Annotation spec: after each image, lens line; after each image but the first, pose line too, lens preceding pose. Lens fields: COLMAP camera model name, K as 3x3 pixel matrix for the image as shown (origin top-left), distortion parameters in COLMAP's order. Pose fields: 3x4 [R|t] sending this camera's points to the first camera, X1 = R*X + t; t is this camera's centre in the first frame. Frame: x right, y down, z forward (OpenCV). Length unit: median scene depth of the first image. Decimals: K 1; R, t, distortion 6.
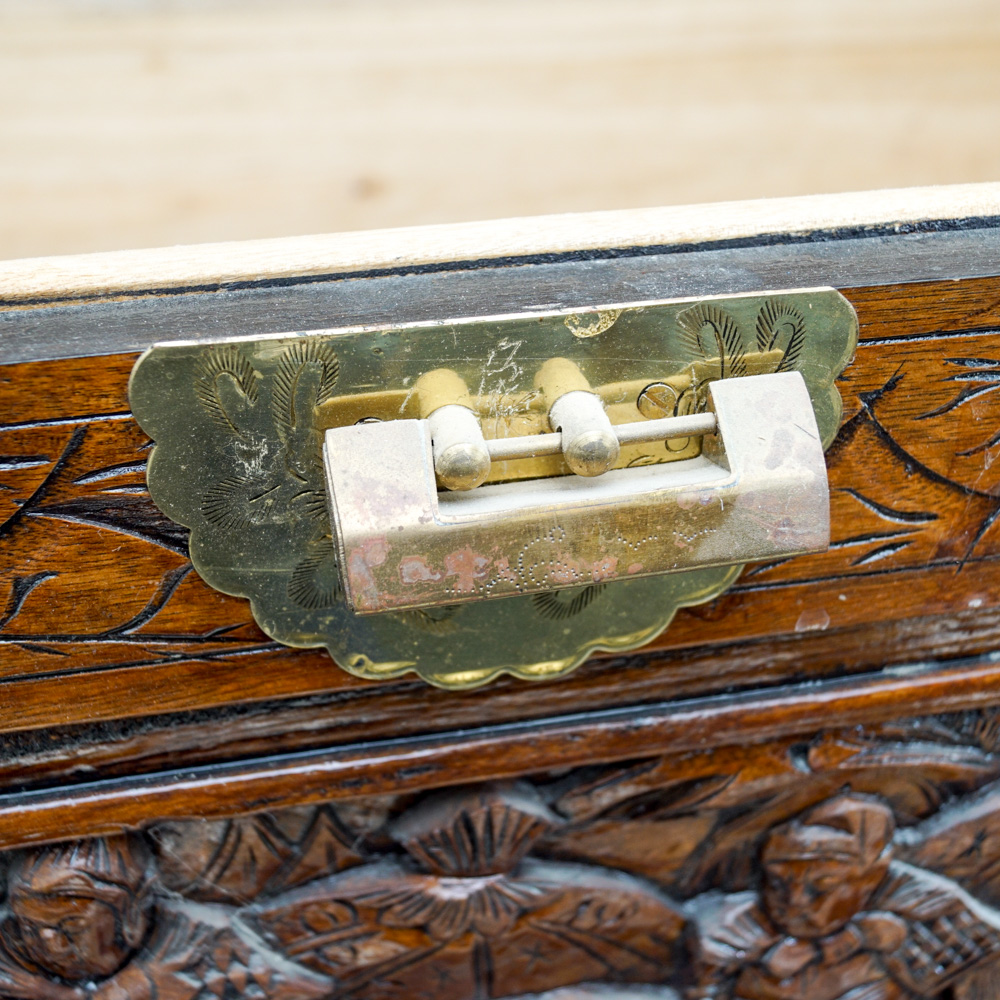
lens RADIAL K [[1617.0, 0, 500.0], [0, 1617.0, 500.0], [0, 0, 1]] dist [-0.049950, -0.097242]
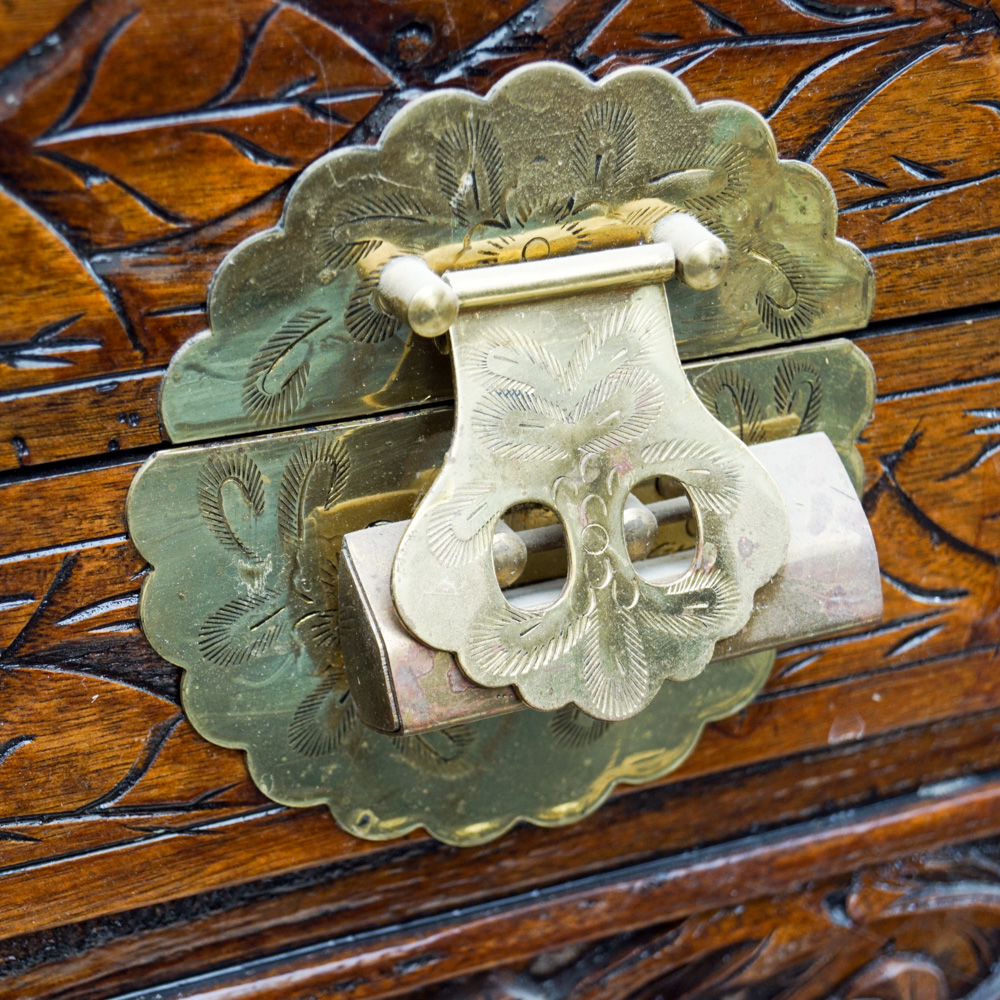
lens RADIAL K [[2804.5, 0, 500.0], [0, 2804.5, 500.0], [0, 0, 1]] dist [-0.009371, -0.351329]
pose [[0.972625, -0.090199, 0.214161, -0.323437], [0.119867, 0.984263, -0.129841, 0.136901], [-0.199080, 0.151958, 0.968130, -0.479989]]
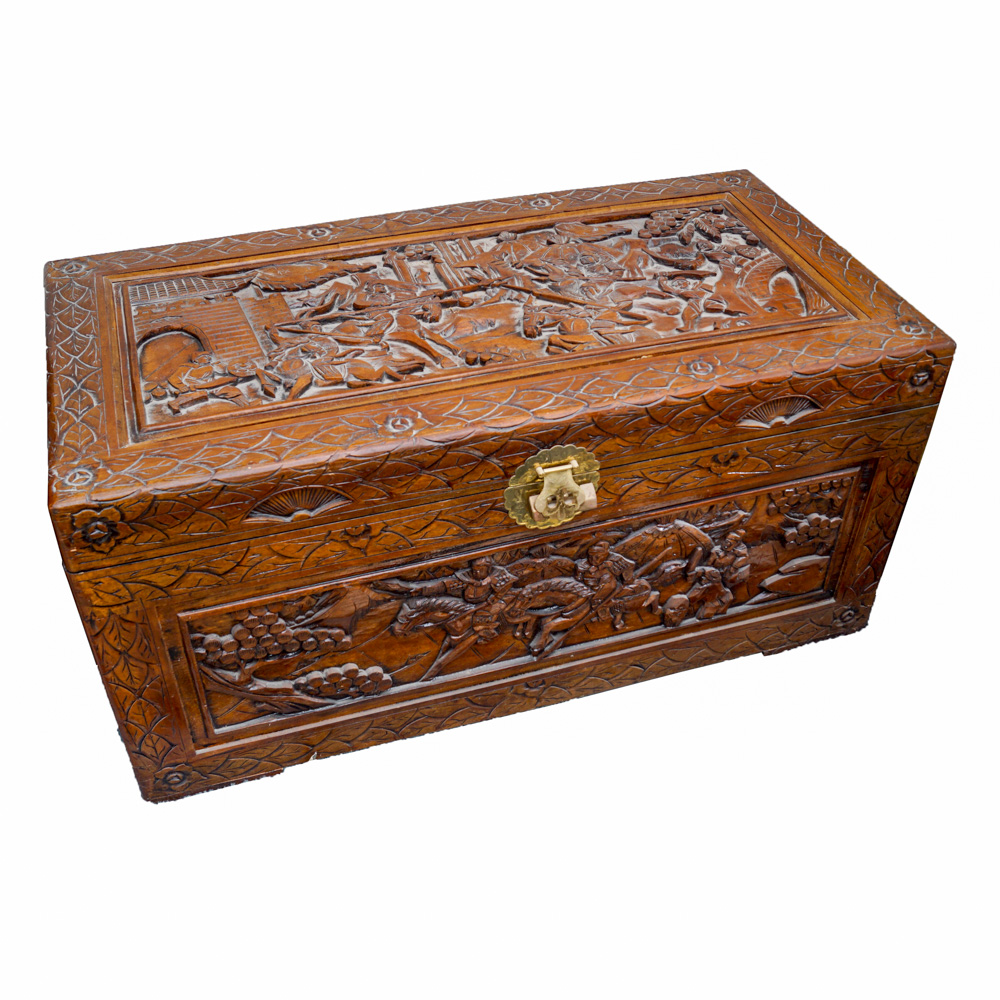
lens RADIAL K [[1149.1, 0, 500.0], [0, 1149.1, 500.0], [0, 0, 1]] dist [-0.022993, -0.023259]
pose [[0.991395, -0.065577, 0.113294, -0.760812], [0.049622, 0.989144, 0.138316, -0.693743], [-0.121135, -0.131503, 0.983887, -3.771831]]
